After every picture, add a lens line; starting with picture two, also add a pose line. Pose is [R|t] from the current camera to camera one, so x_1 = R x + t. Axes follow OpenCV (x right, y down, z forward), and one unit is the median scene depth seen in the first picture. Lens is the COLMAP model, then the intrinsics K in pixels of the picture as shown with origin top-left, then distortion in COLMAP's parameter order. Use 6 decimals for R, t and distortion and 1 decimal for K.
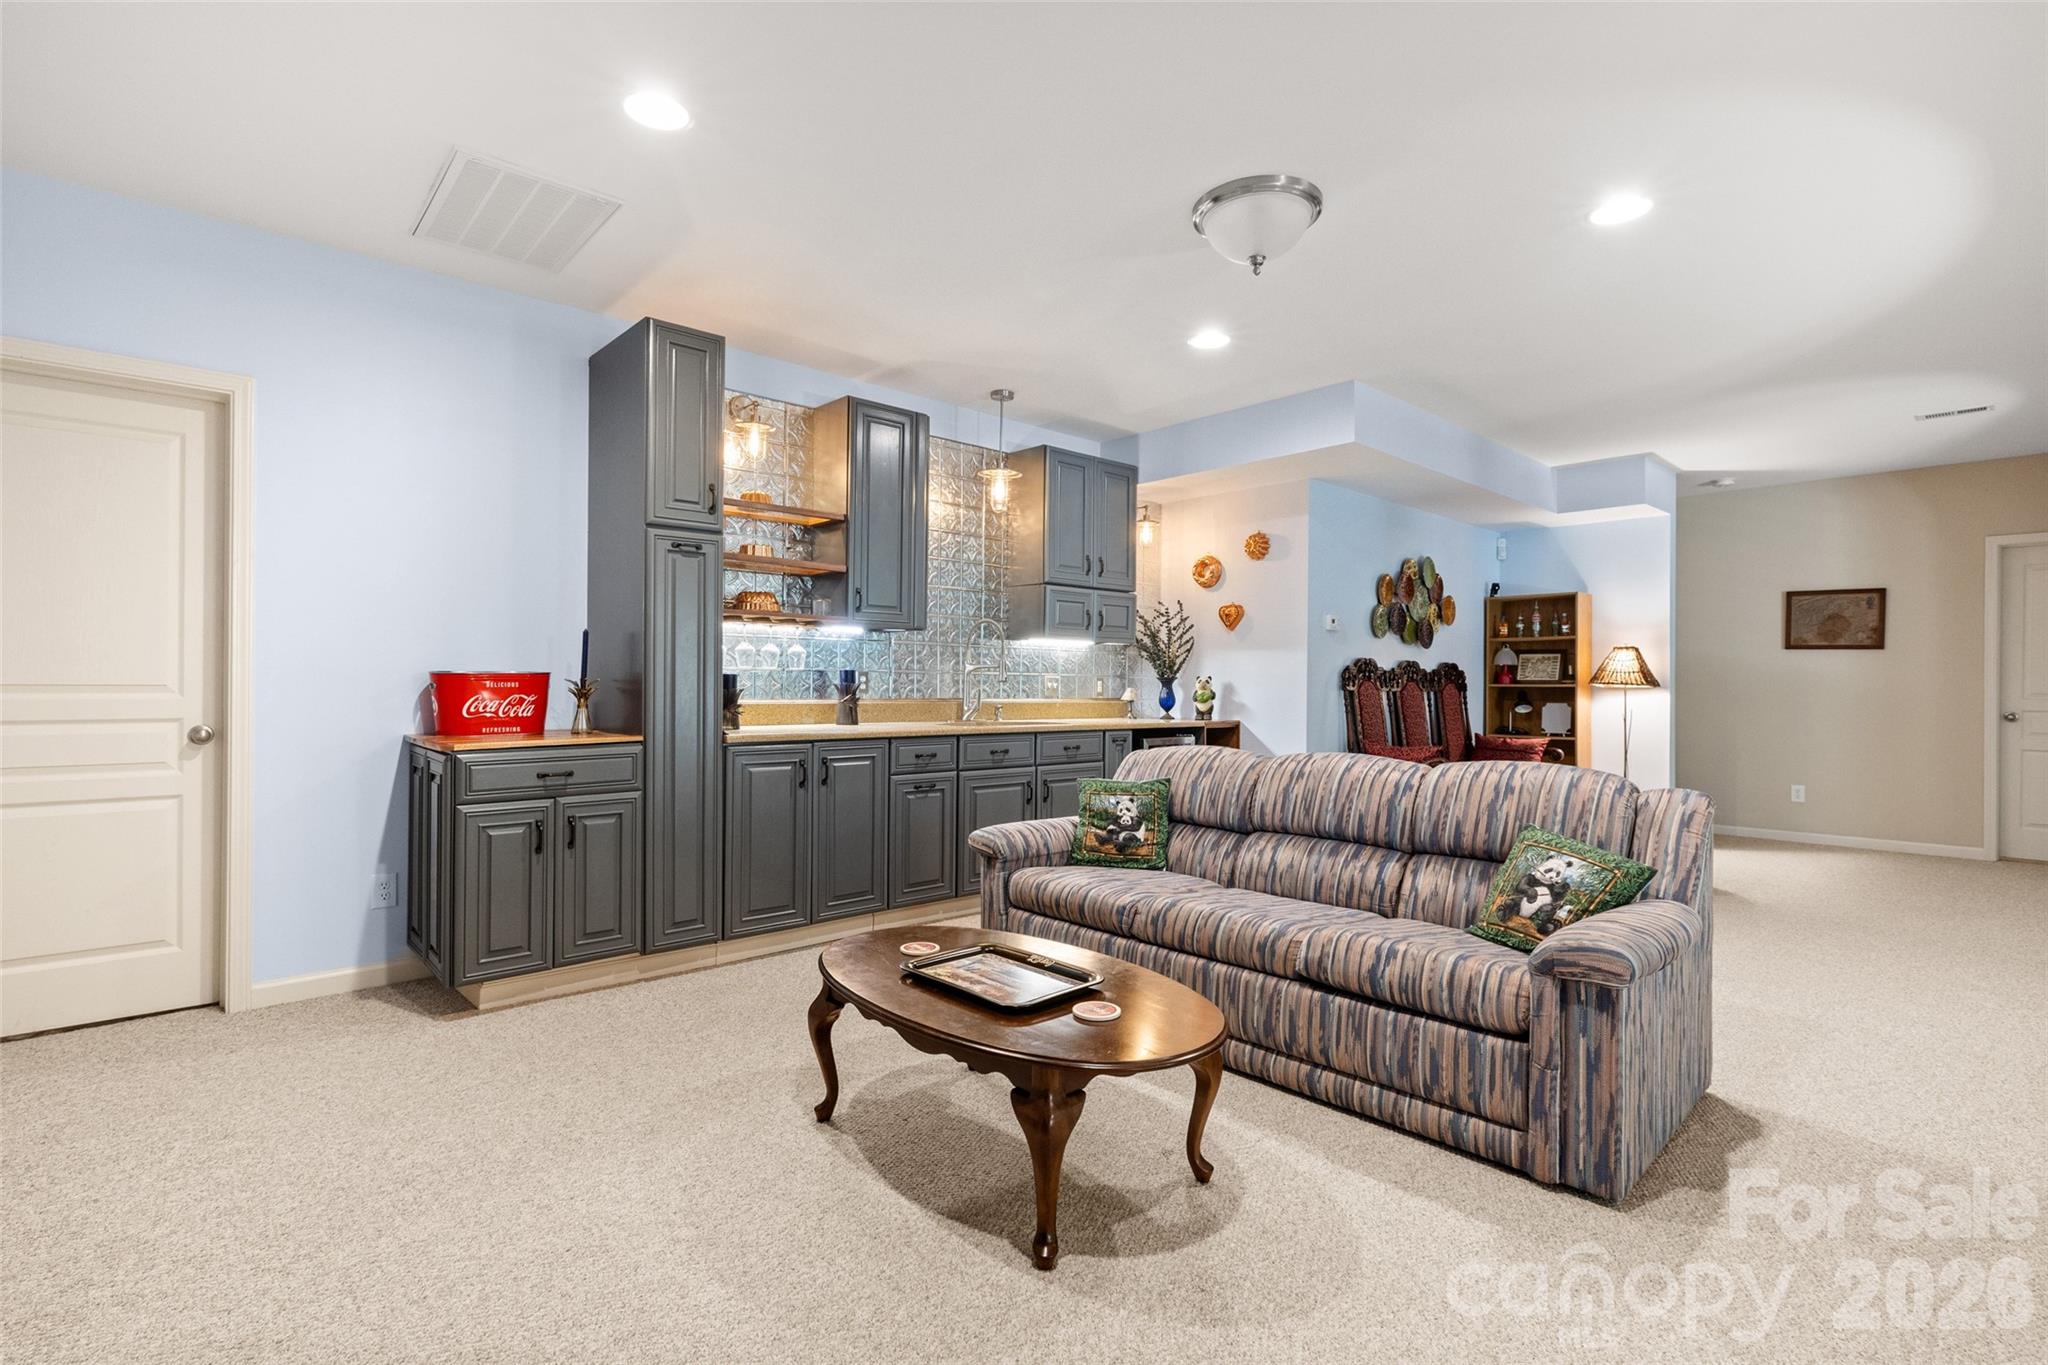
lens RADIAL K [[959.4, 0, 1012.3], [0, 959.4, 676.4], [0, 0, 1]] dist [-0.005145, 0.001453]
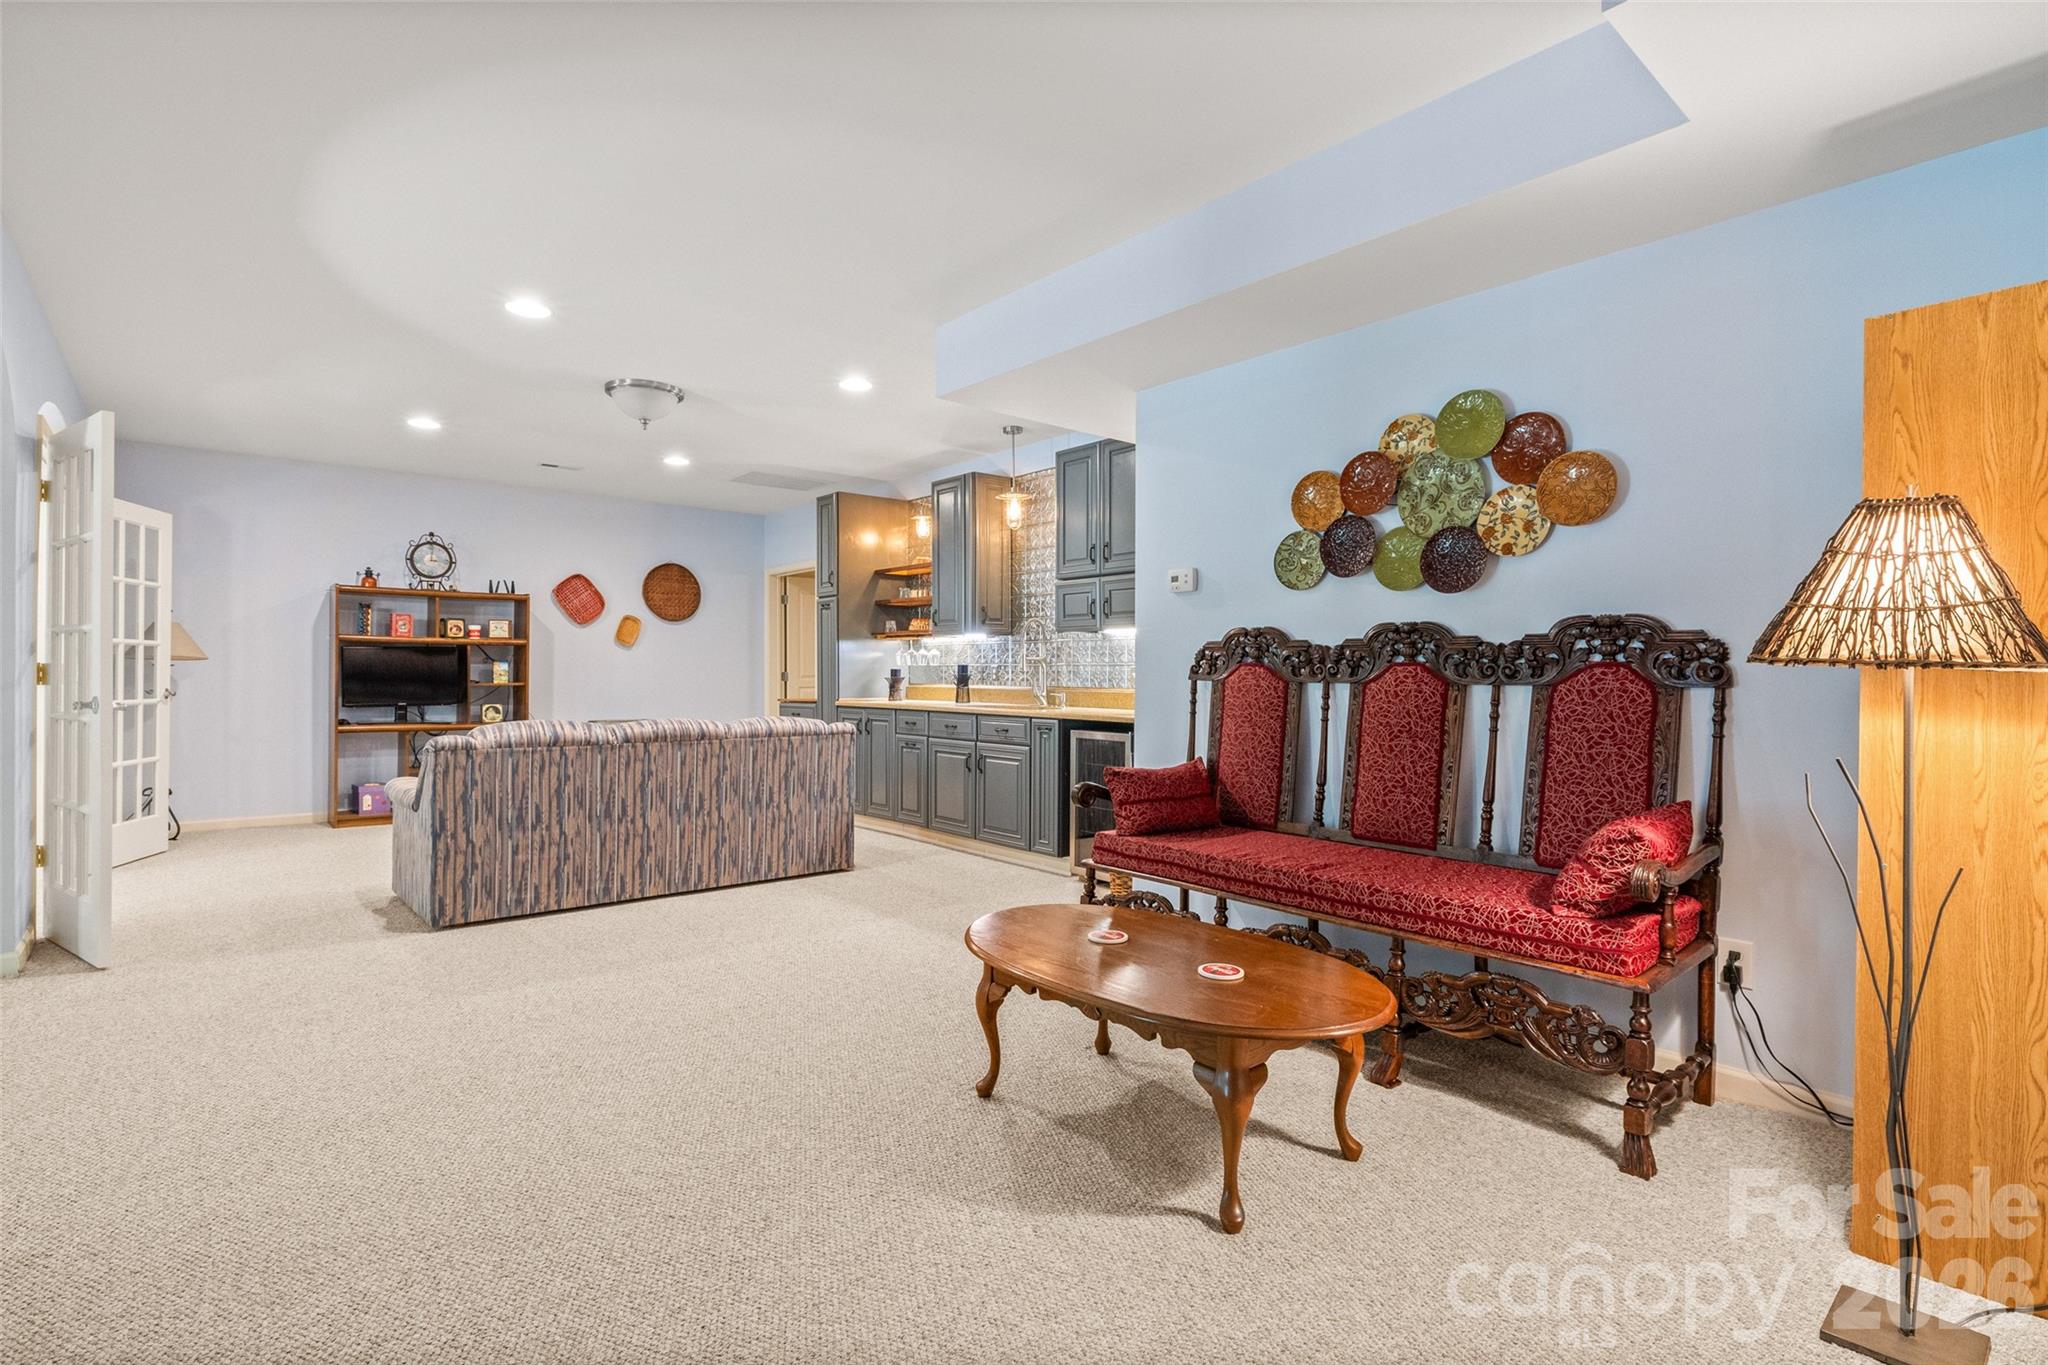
lens RADIAL K [[959.4, 0, 1009.1], [0, 959.4, 676.3], [0, 0, 1]] dist [-0.005145, 0.001453]
pose [[-0.032752, -0.005877, -0.999446, 0.943442], [0.002152, 0.999980, -0.005951, 0.014490], [0.999461, -0.002346, -0.032738, 0.833476]]
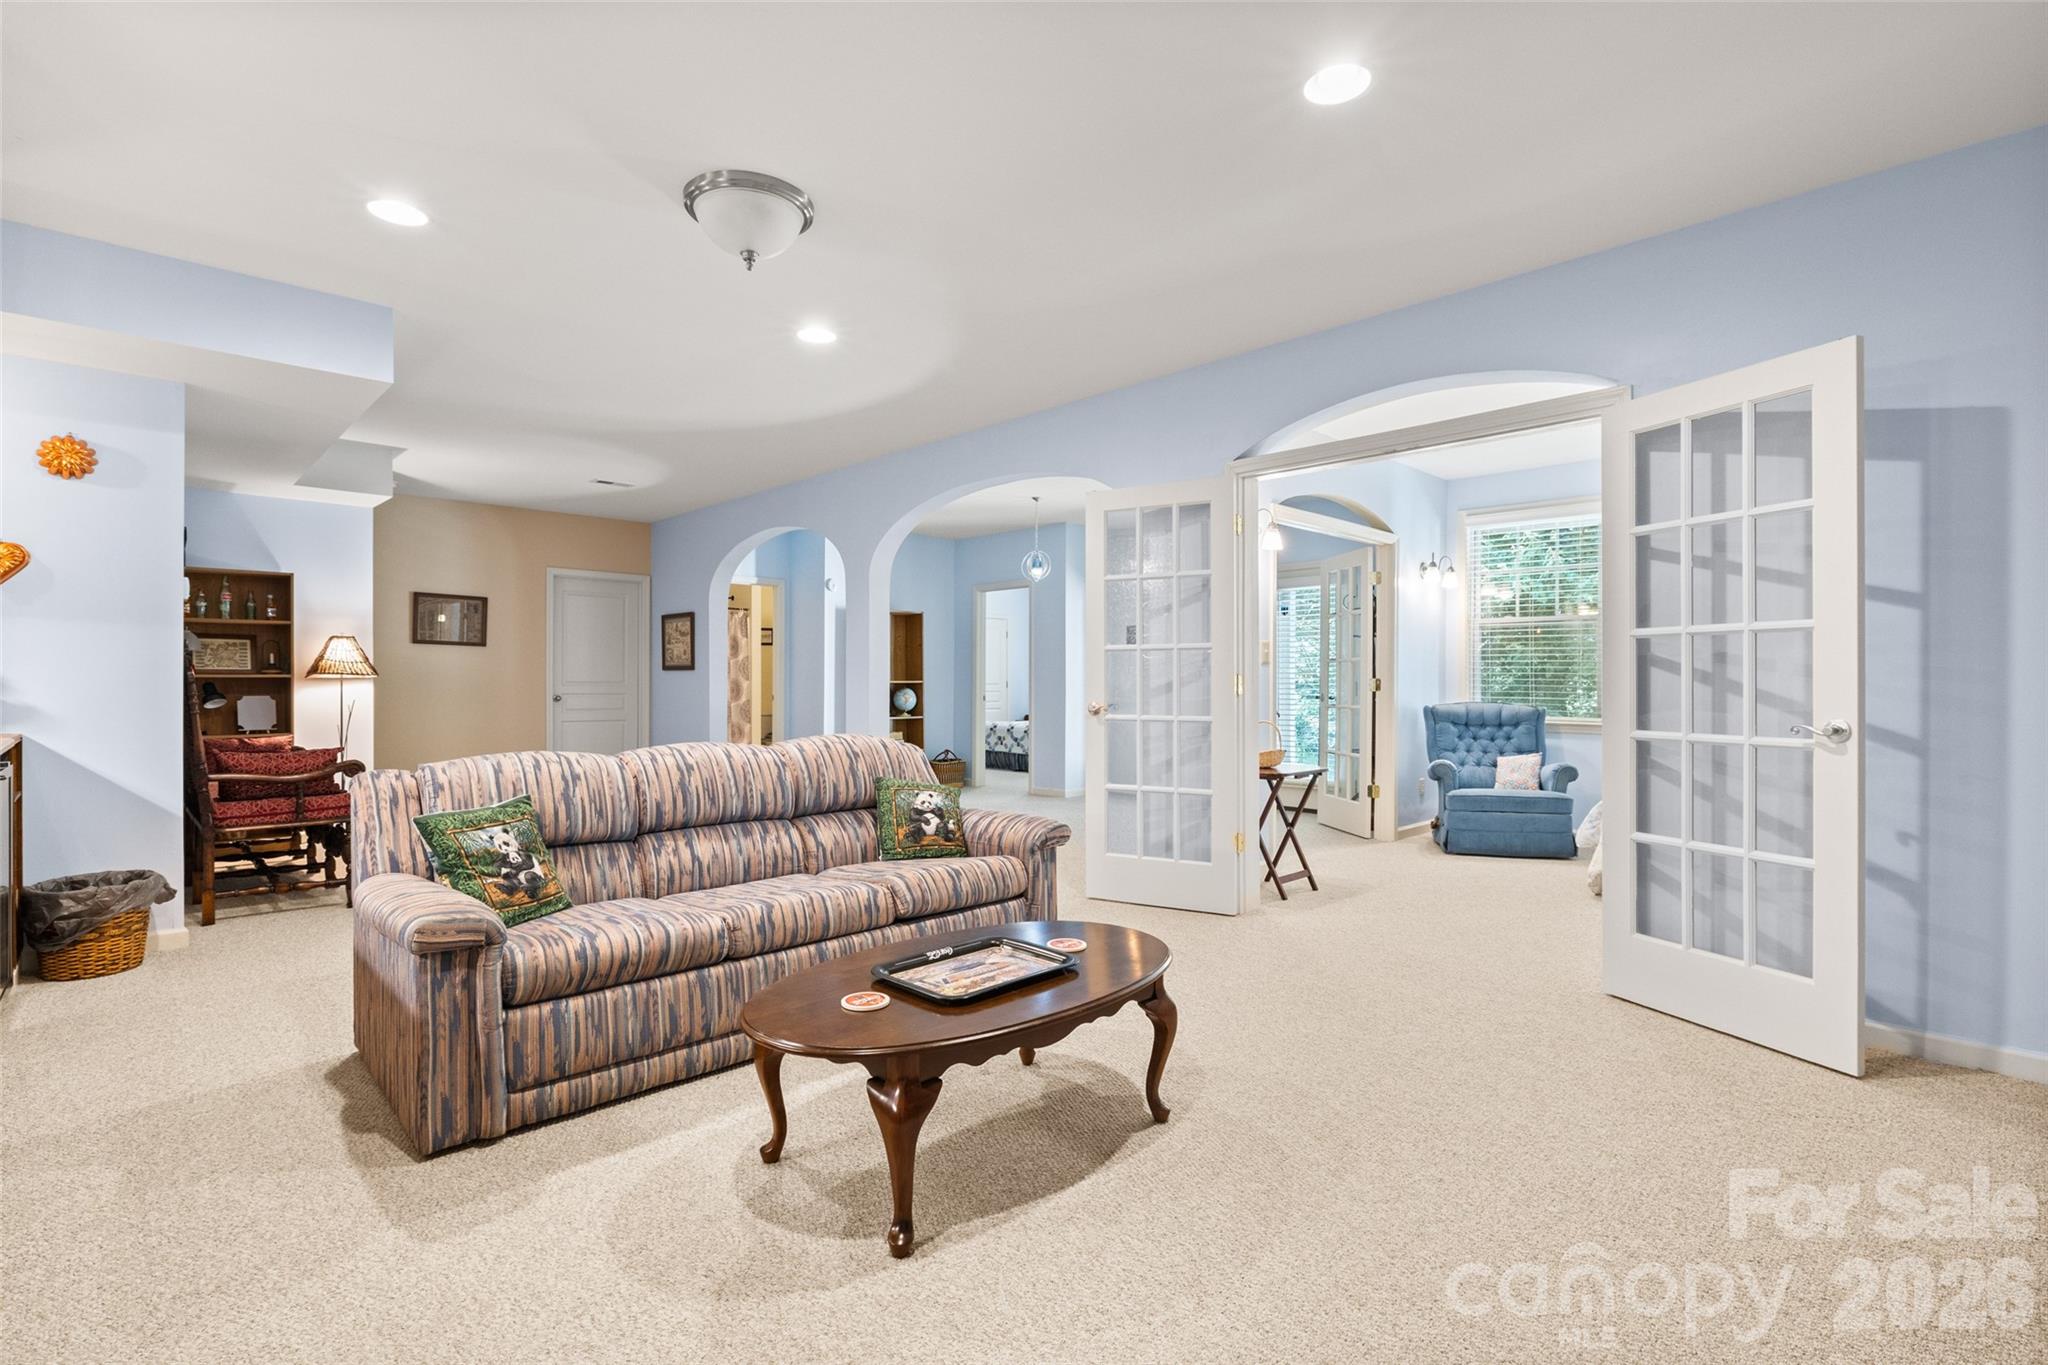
lens RADIAL K [[959.4, 0, 1028.6], [0, 959.4, 686.9], [0, 0, 1]] dist [-0.005145, 0.001453]
pose [[-0.038345, -0.012271, 0.999189, -0.375326], [-0.008720, 0.999891, 0.011945, 0.002649], [-0.999227, -0.008255, -0.038448, 0.368025]]
